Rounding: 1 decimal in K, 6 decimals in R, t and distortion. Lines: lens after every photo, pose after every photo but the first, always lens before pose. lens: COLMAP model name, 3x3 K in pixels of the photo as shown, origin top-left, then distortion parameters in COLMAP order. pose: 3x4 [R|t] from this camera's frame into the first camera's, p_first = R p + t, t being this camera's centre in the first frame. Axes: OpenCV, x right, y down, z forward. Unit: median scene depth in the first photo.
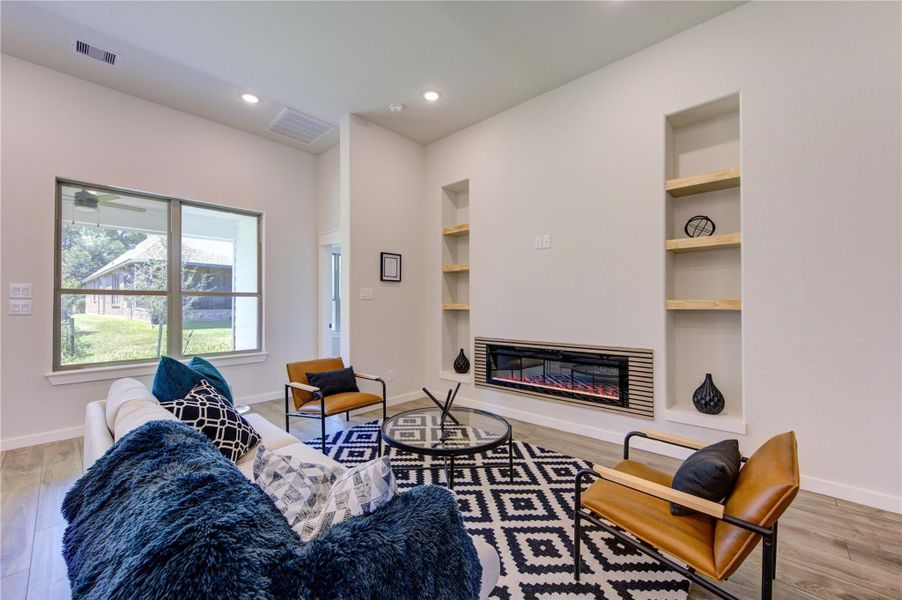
lens RADIAL K [[357.5, 0, 449.9], [0, 357.5, 304.4], [0, 0, 1]] dist [0.007201, -0.002177]
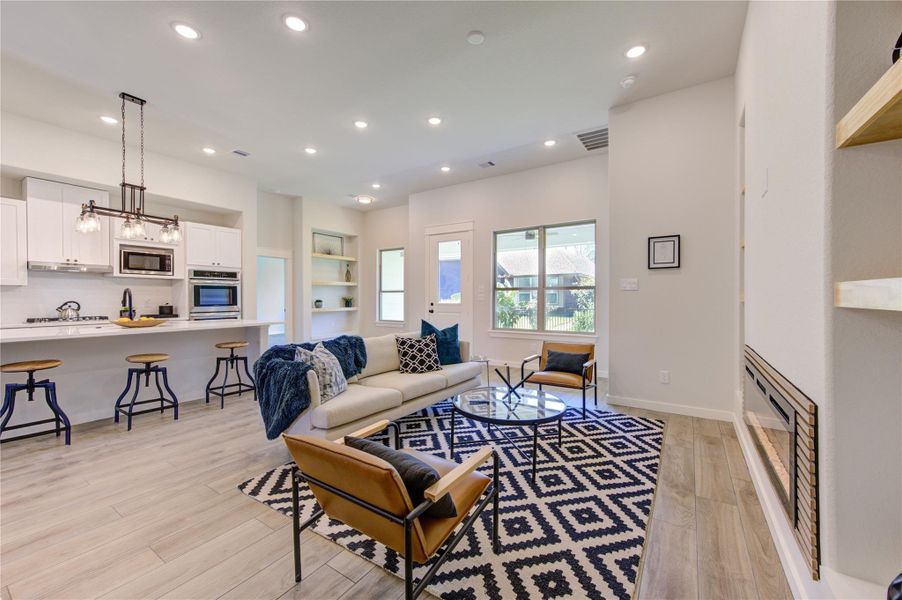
lens RADIAL K [[357.5, 0, 457.7], [0, 357.5, 298.9], [0, 0, 1]] dist [0.007201, -0.002177]
pose [[0.173328, 0.007141, -0.984838, 0.771935], [0.004689, 0.999956, 0.008076, -0.000578], [0.984853, -0.006018, 0.173287, 0.458764]]
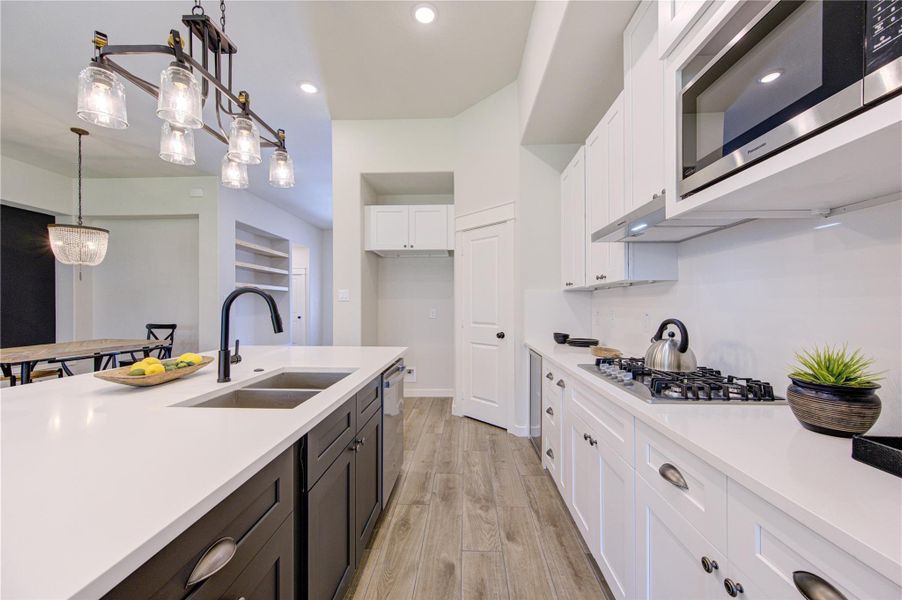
lens RADIAL K [[351.9, 0, 453.2], [0, 351.9, 305.2], [0, 0, 1]] dist [0.007299, -0.001442]
pose [[-0.647575, 0.005844, 0.761979, -1.050119], [0.002214, 0.999981, -0.005788, -0.003202], [-0.761998, -0.002062, -0.647576, -0.292703]]
